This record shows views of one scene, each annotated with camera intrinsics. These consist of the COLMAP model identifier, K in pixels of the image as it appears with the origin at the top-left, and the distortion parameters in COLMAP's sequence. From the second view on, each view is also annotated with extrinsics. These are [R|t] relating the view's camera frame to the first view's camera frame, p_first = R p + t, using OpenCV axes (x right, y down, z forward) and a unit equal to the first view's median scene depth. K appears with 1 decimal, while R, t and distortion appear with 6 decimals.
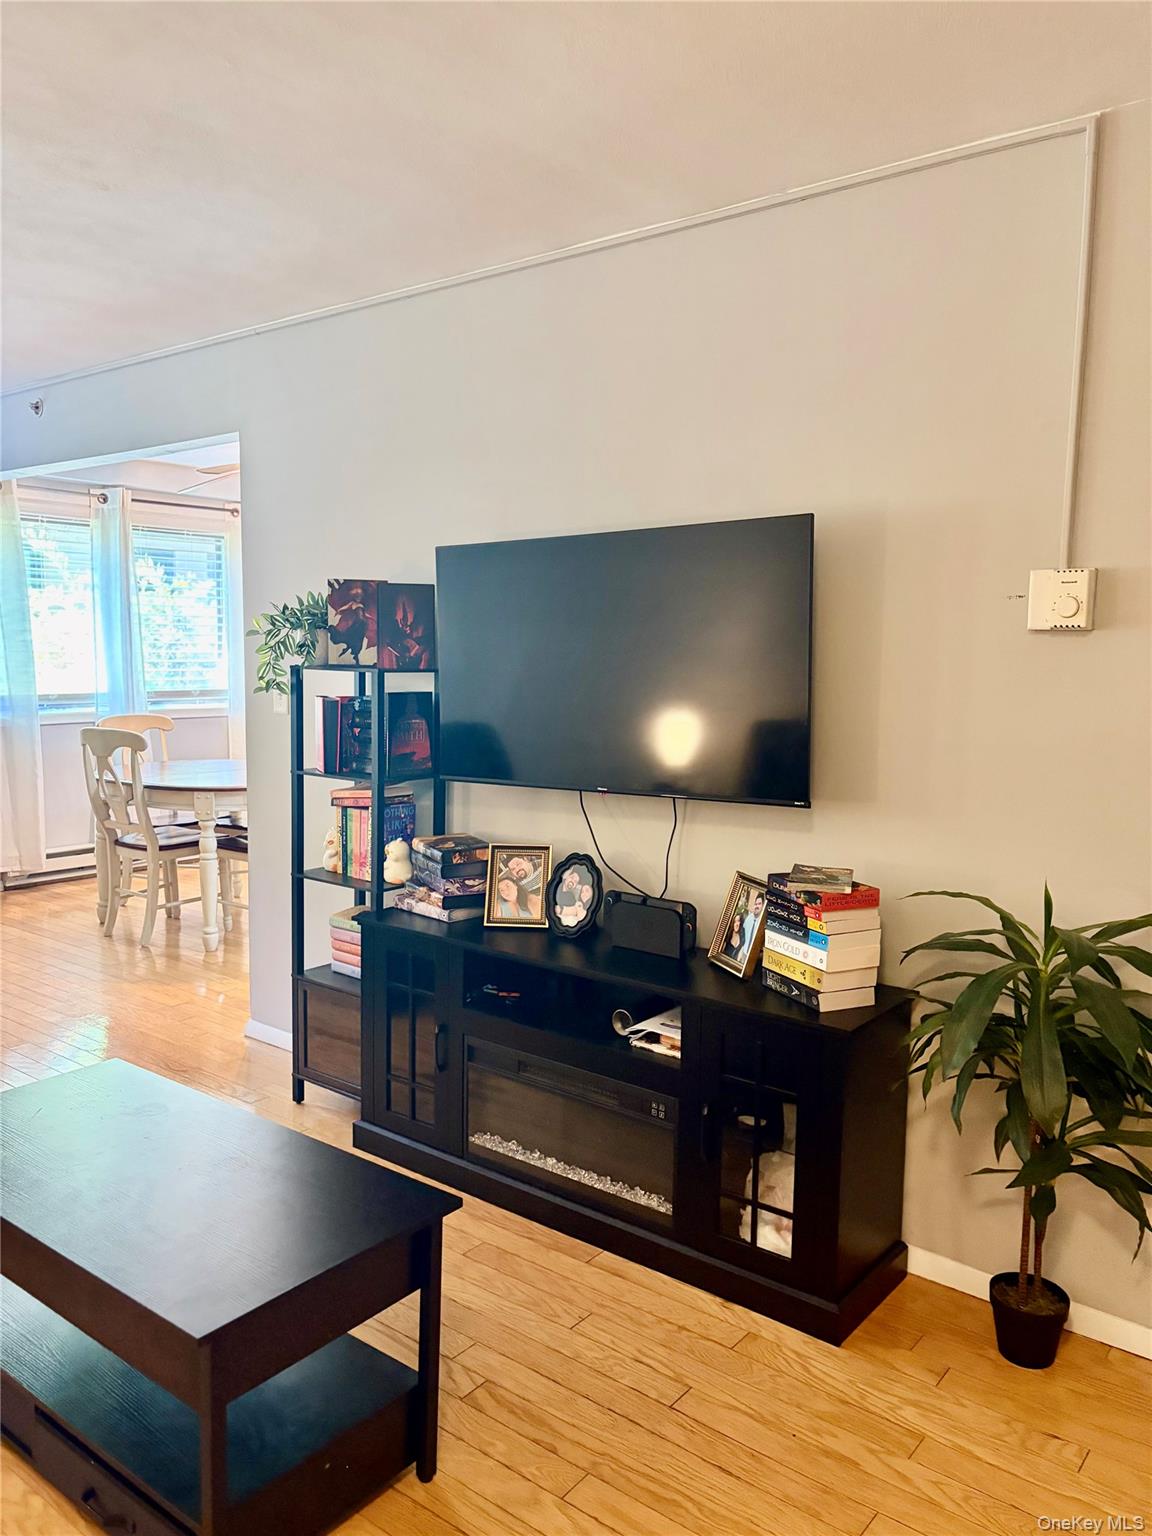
lens RADIAL K [[1173.1, 0, 577.7], [0, 1173.1, 759.7], [0, 0, 1]] dist [0.020205, 0.003839]
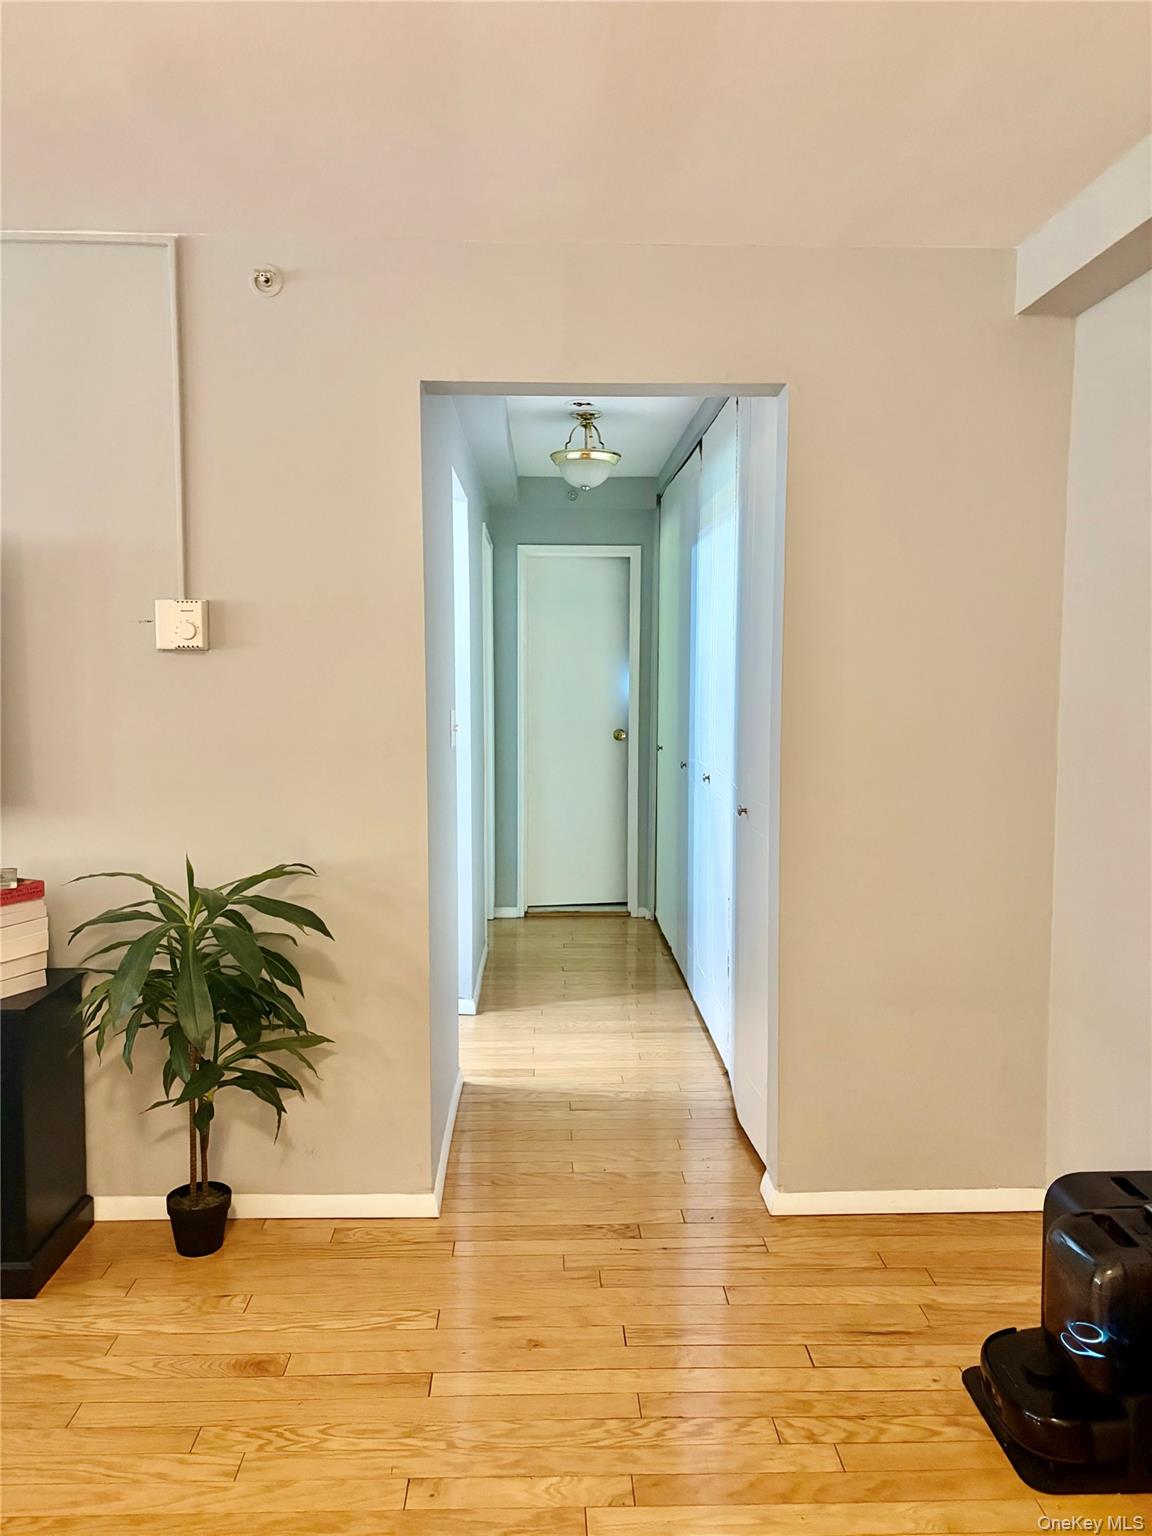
lens RADIAL K [[1173.1, 0, 577.7], [0, 1173.1, 759.7], [0, 0, 1]] dist [0.020205, 0.003839]
pose [[0.768608, -0.070288, 0.635847, -0.059860], [0.067804, 0.997298, 0.028283, -0.002585], [-0.636117, 0.021374, 0.771297, -0.198921]]
